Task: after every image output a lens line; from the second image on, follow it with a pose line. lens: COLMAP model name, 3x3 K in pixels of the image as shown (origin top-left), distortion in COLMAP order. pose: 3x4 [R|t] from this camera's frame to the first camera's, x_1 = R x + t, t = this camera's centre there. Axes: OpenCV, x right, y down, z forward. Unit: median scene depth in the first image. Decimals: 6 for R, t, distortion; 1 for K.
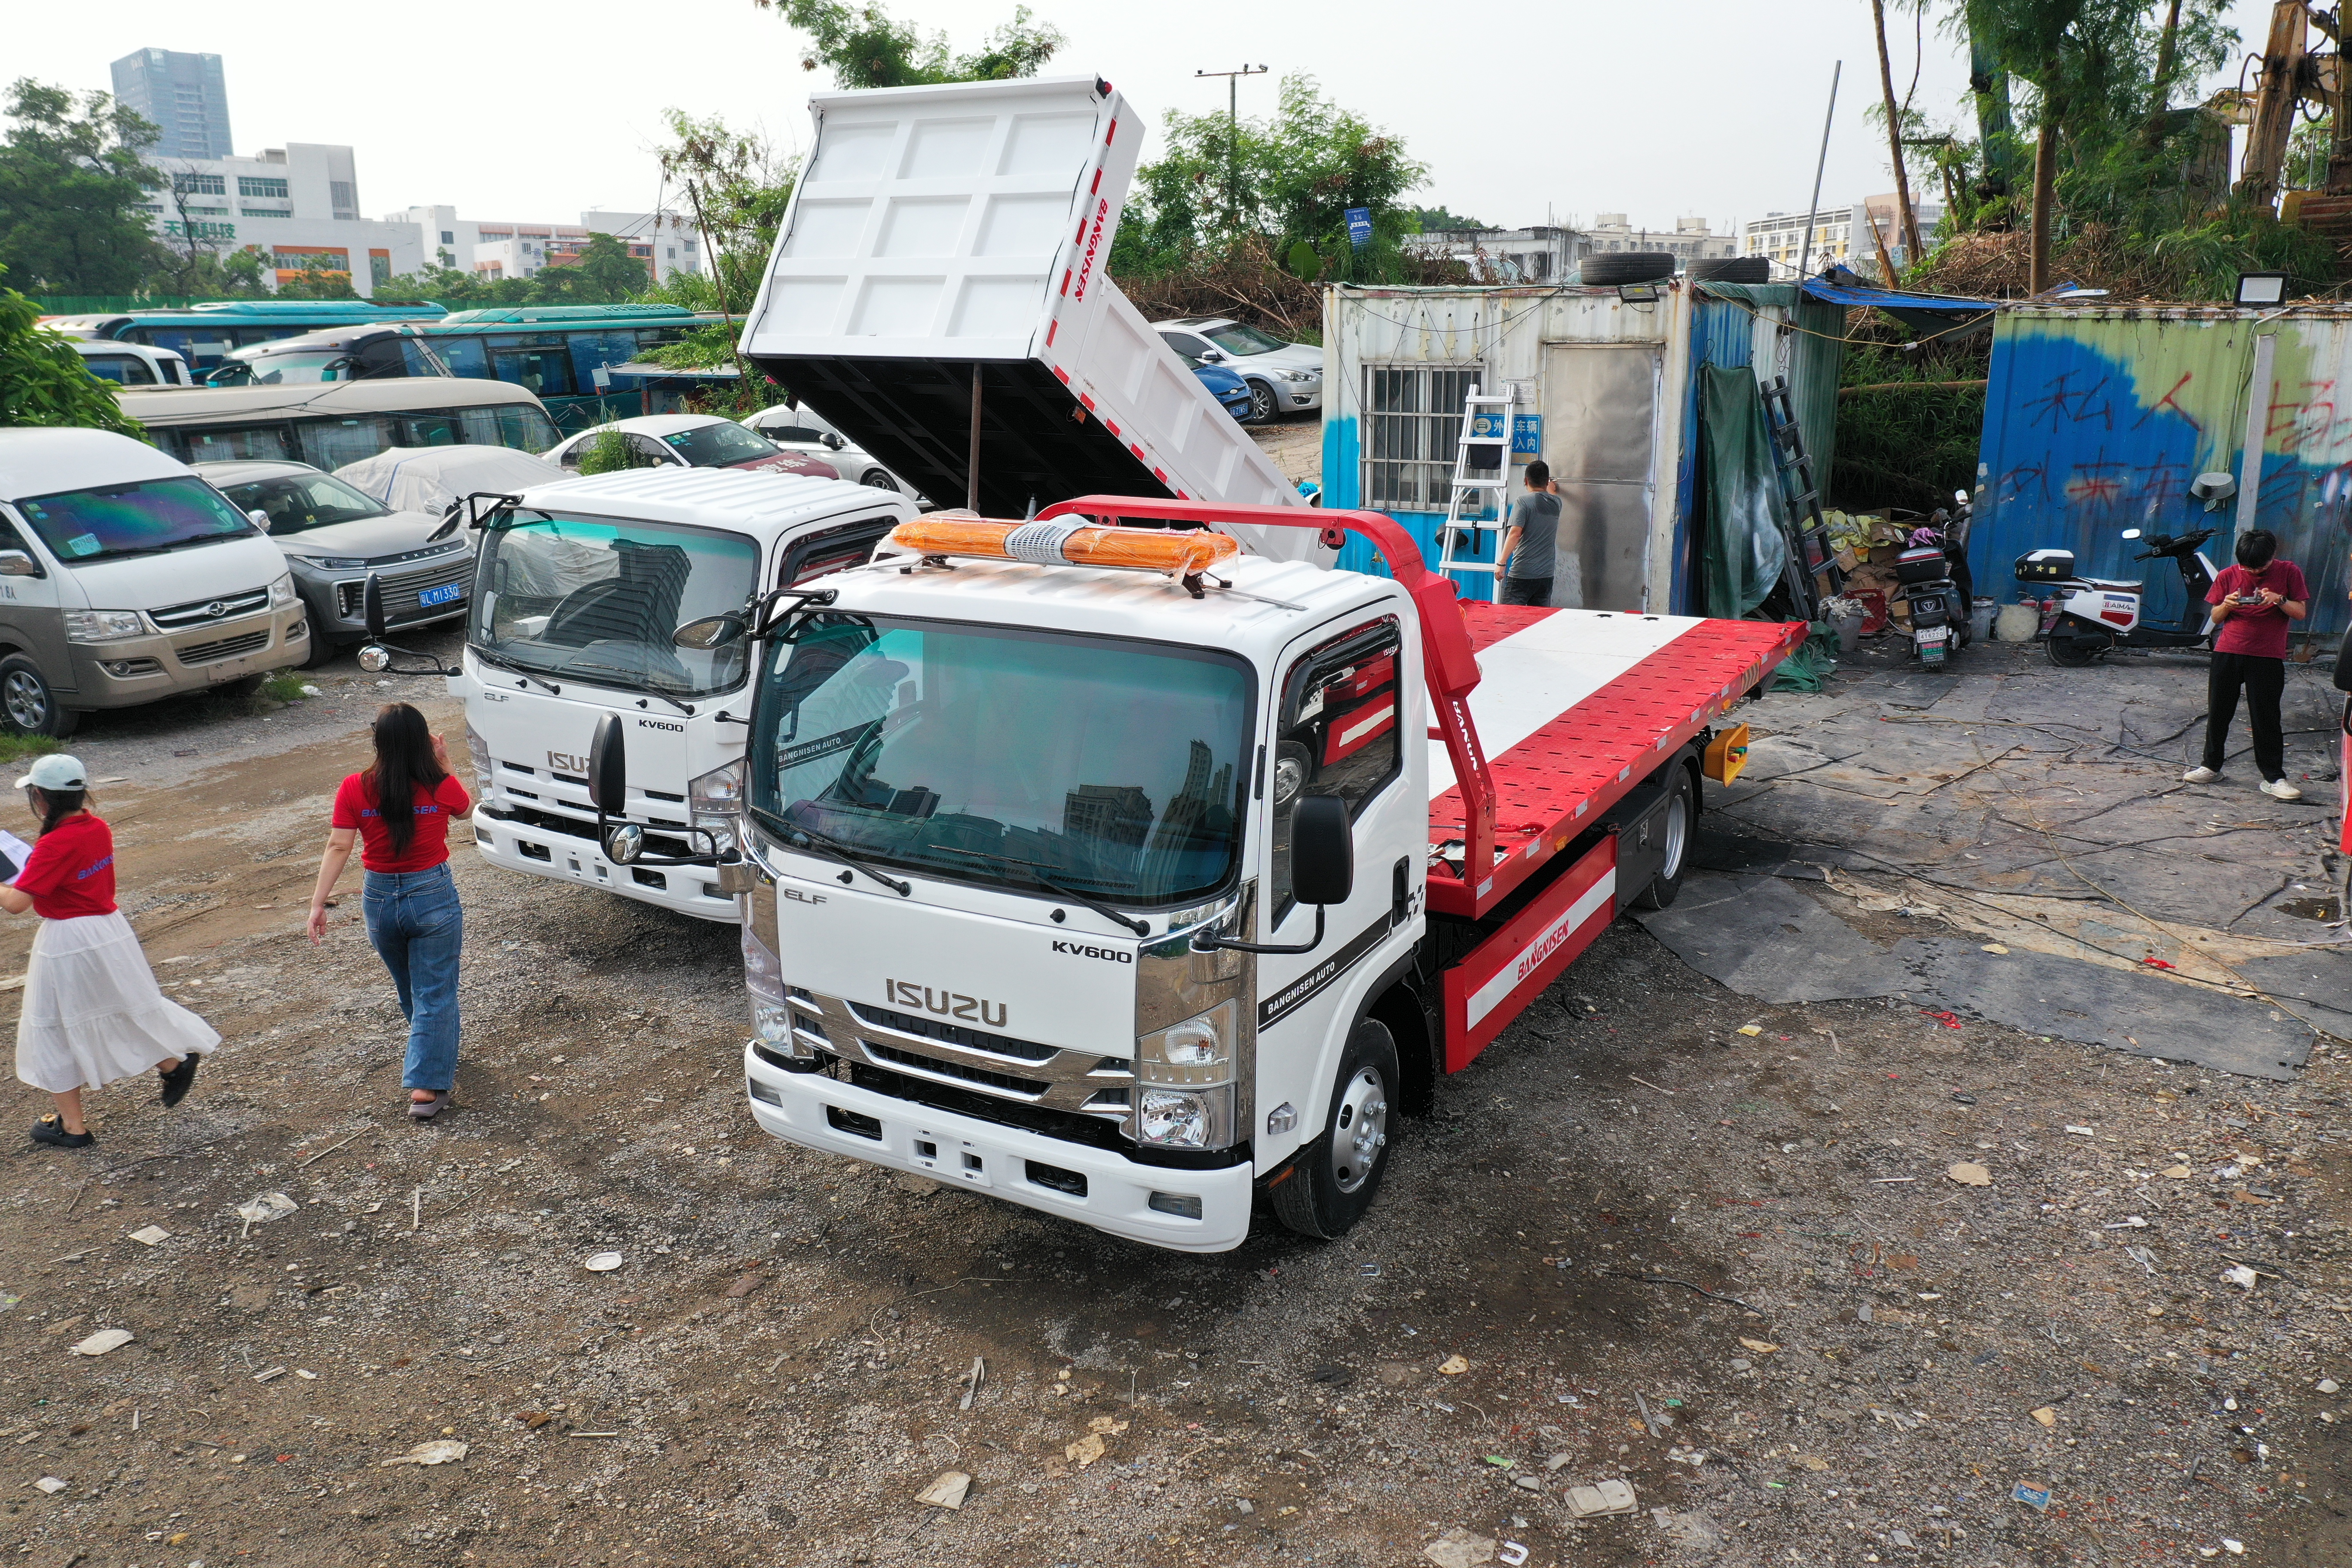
lens RADIAL K [[1850.0, 0, 1171.1], [0, 1850.0, 788.1], [0, 0, 1]] dist [0.022961, -0.000082]
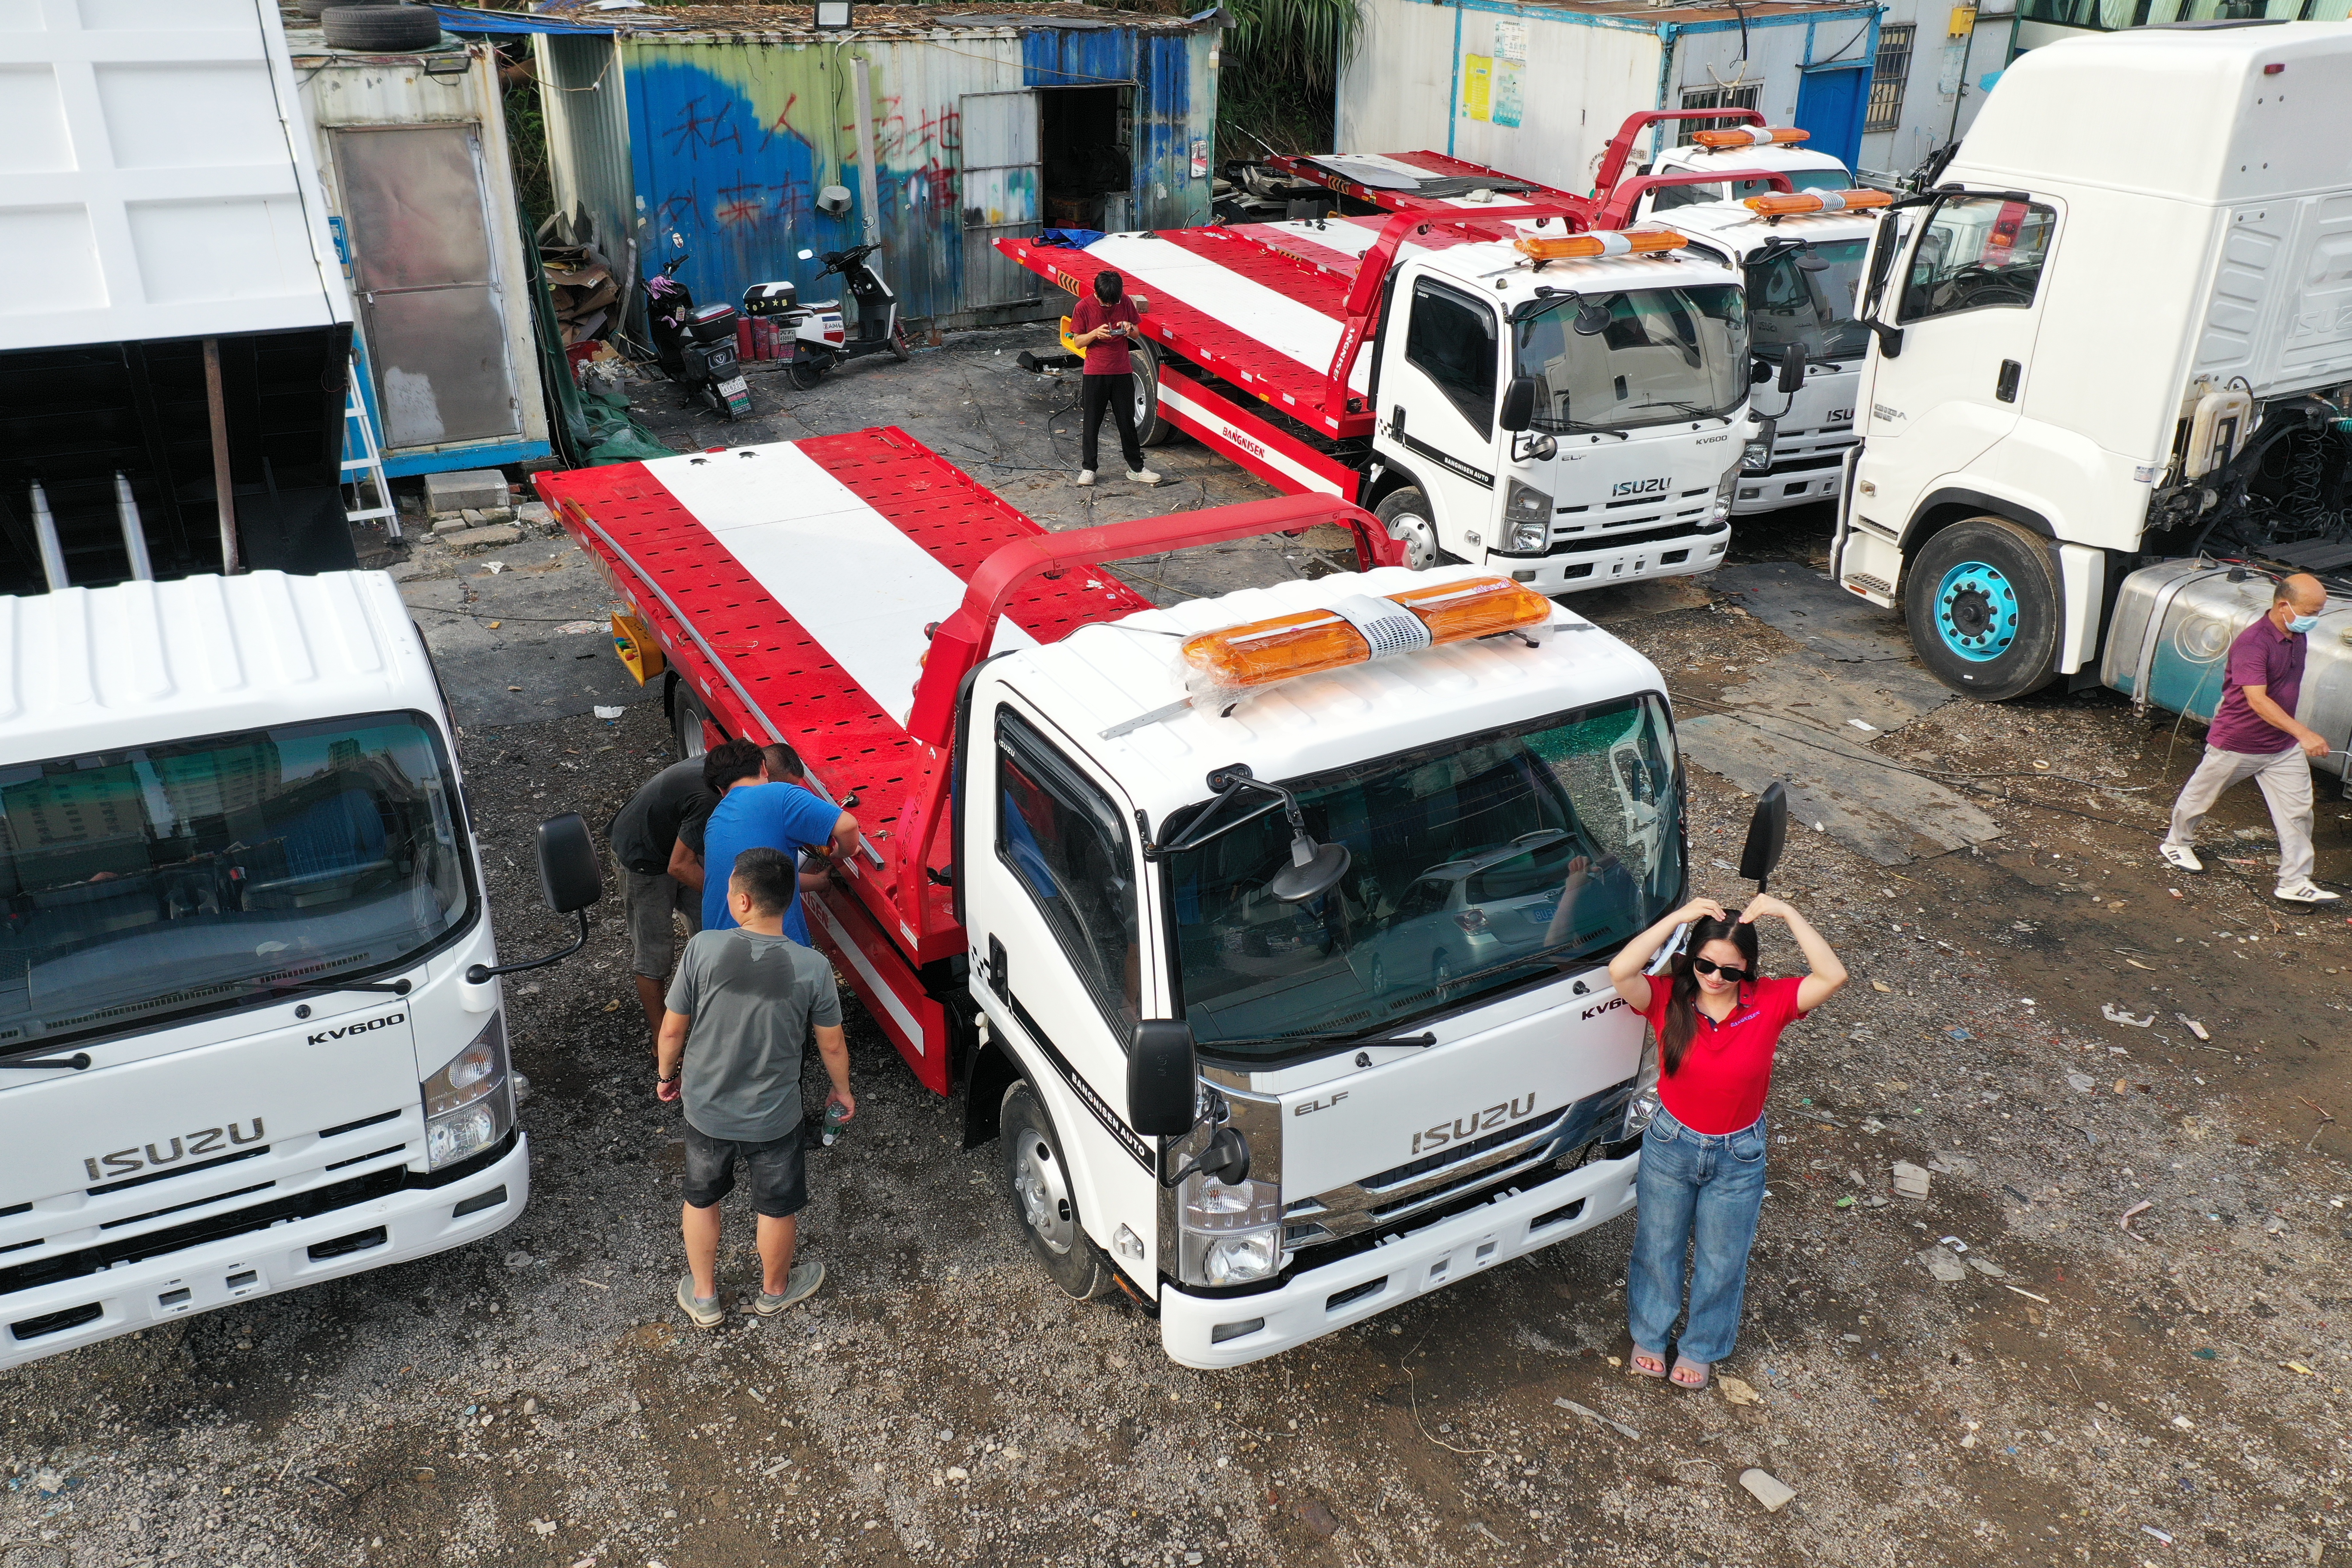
lens RADIAL K [[1850.0, 0, 1171.1], [0, 1850.0, 788.1], [0, 0, 1]] dist [0.022961, -0.000082]
pose [[0.515001, -0.370182, 0.773136, -0.336427], [0.200925, 0.928947, 0.310945, -0.144237], [-0.833308, -0.004794, 0.552788, 0.224997]]
